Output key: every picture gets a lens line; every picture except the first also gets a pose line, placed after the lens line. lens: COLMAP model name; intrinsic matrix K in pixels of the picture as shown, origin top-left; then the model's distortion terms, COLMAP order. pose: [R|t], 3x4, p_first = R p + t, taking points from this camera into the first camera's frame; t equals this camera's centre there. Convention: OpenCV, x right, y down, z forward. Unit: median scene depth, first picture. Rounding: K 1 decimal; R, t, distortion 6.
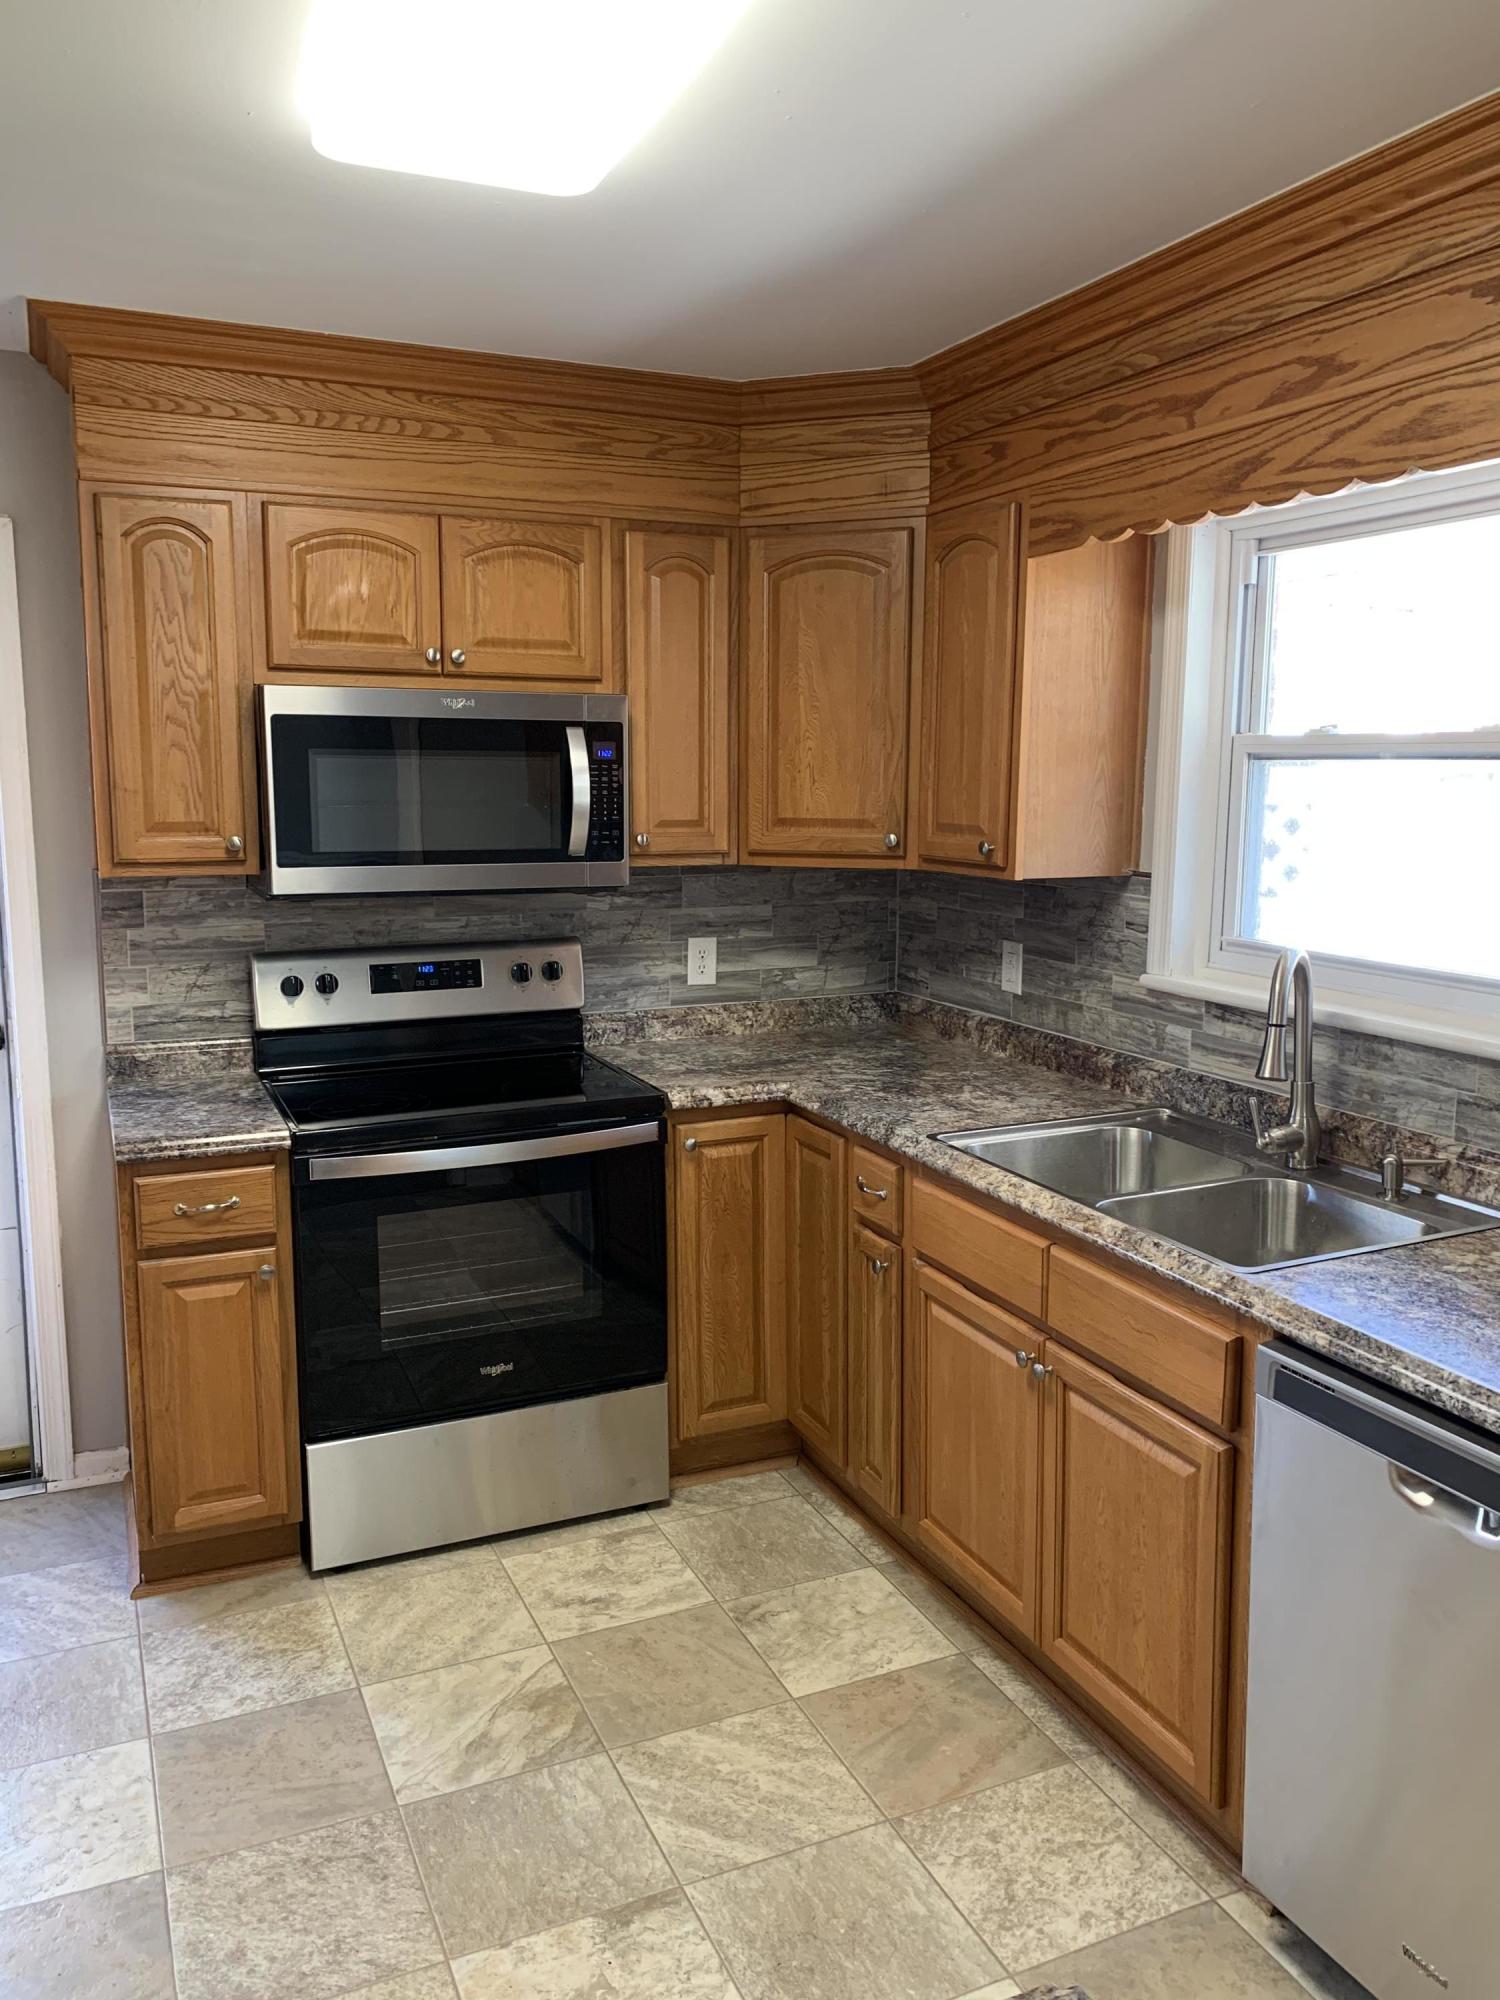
lens RADIAL K [[1532.8, 0, 755.9], [0, 1532.8, 996.2], [0, 0, 1]] dist [0.048567, -0.044496]
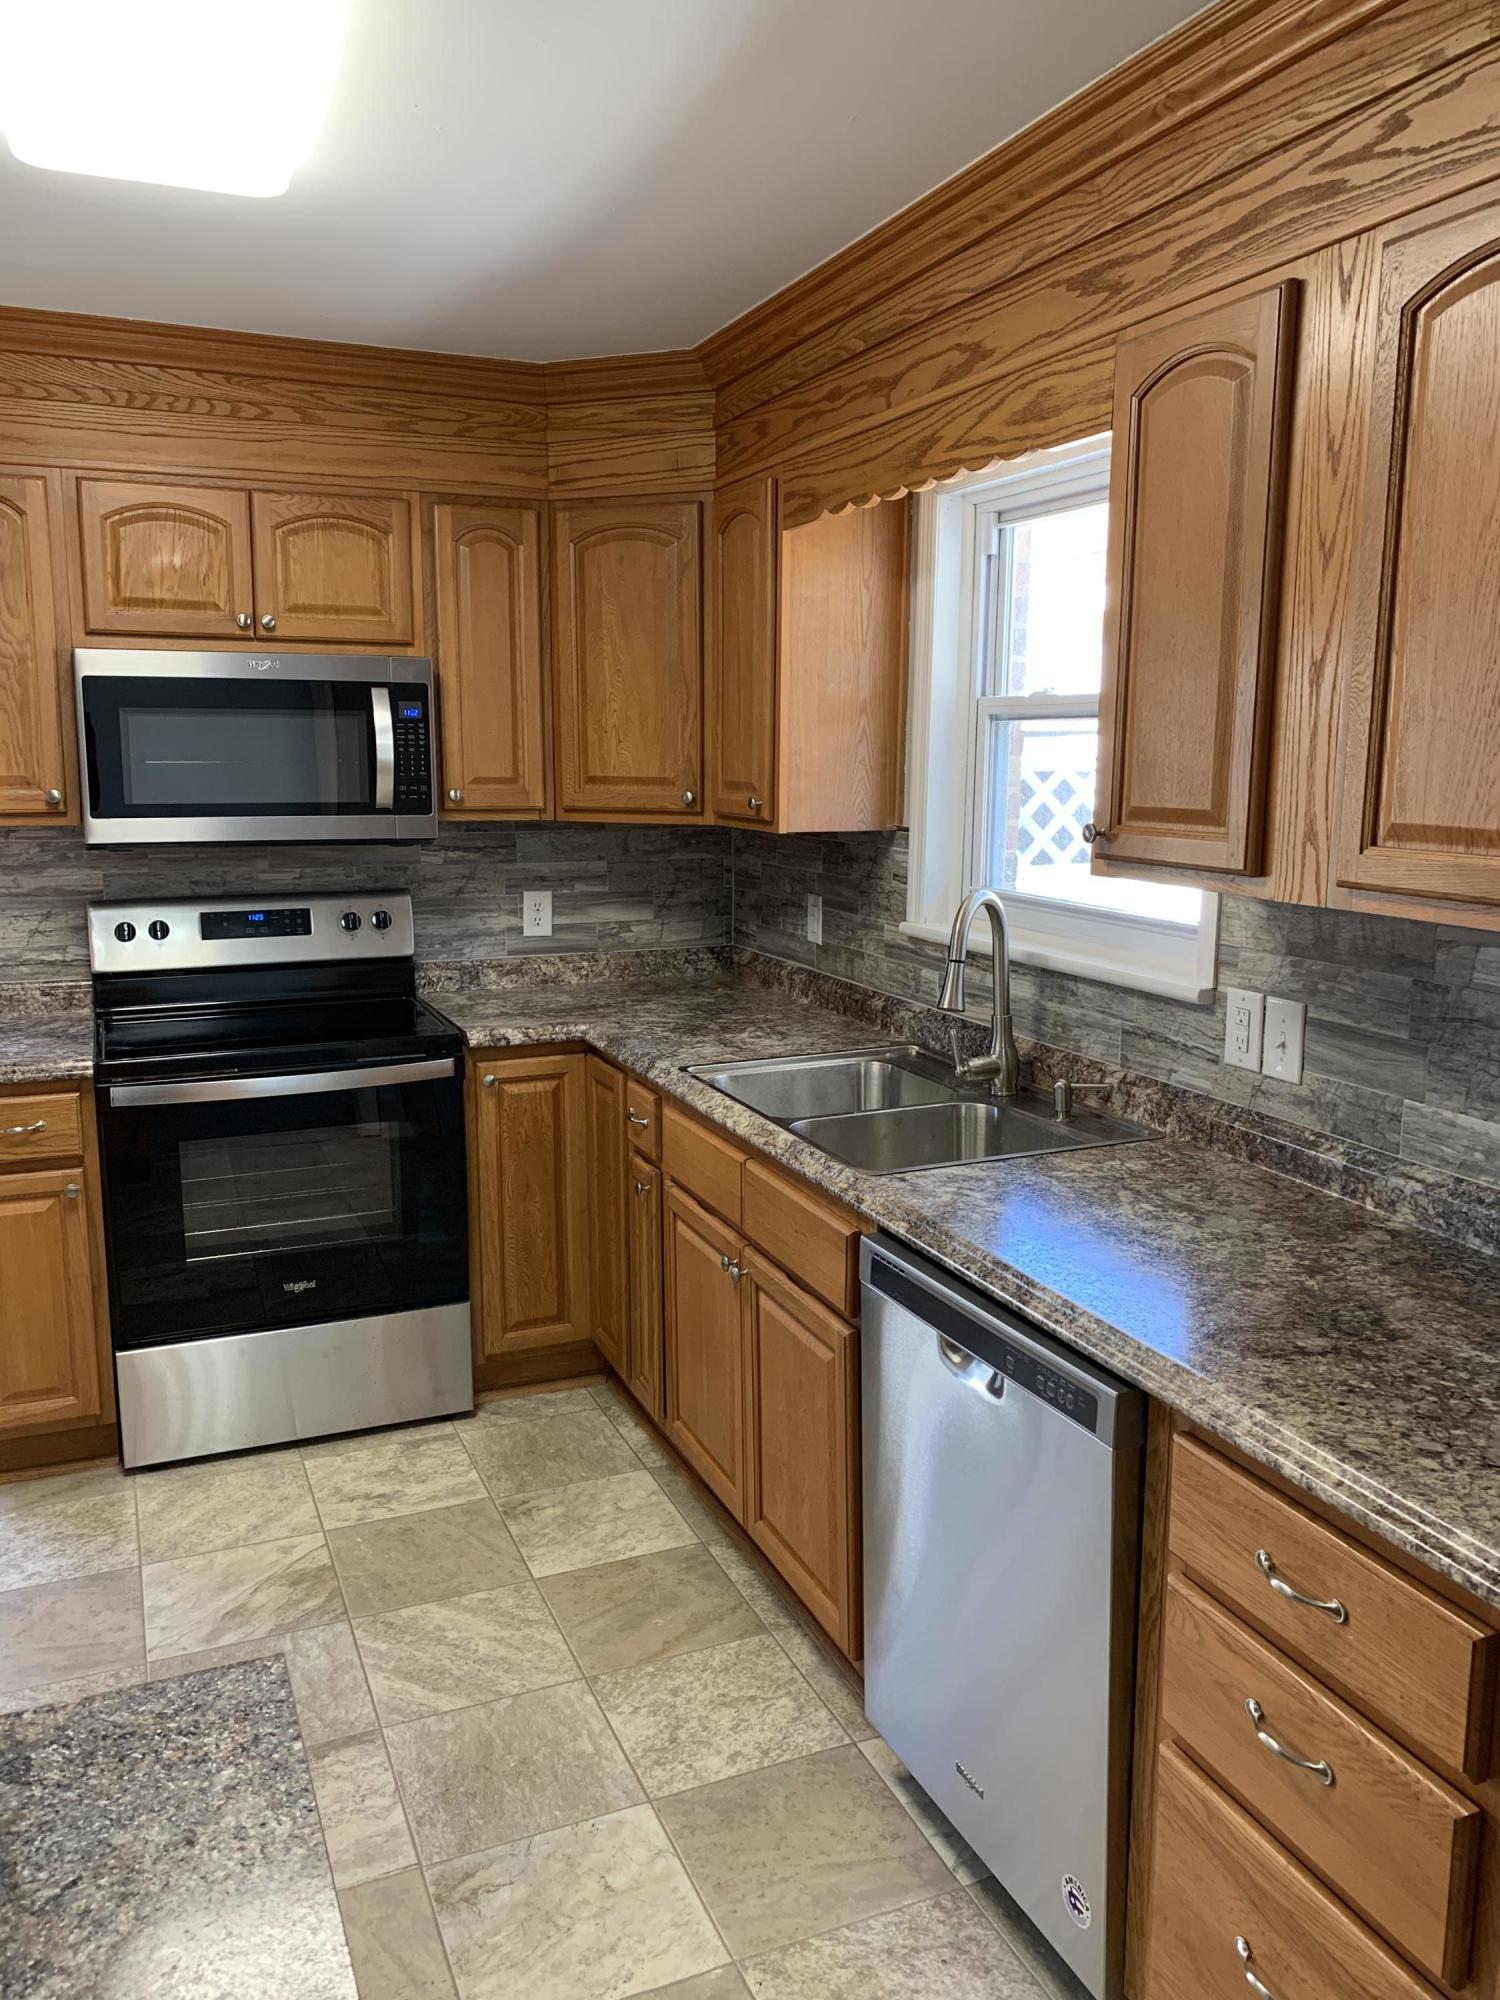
lens RADIAL K [[1532.8, 0, 752.6], [0, 1532.8, 993.1], [0, 0, 1]] dist [0.048567, -0.044496]
pose [[0.999791, 0.004365, -0.019955, 0.175191], [-0.004123, 0.999918, 0.012124, 0.023983], [0.020006, -0.012040, 0.999727, -0.072100]]
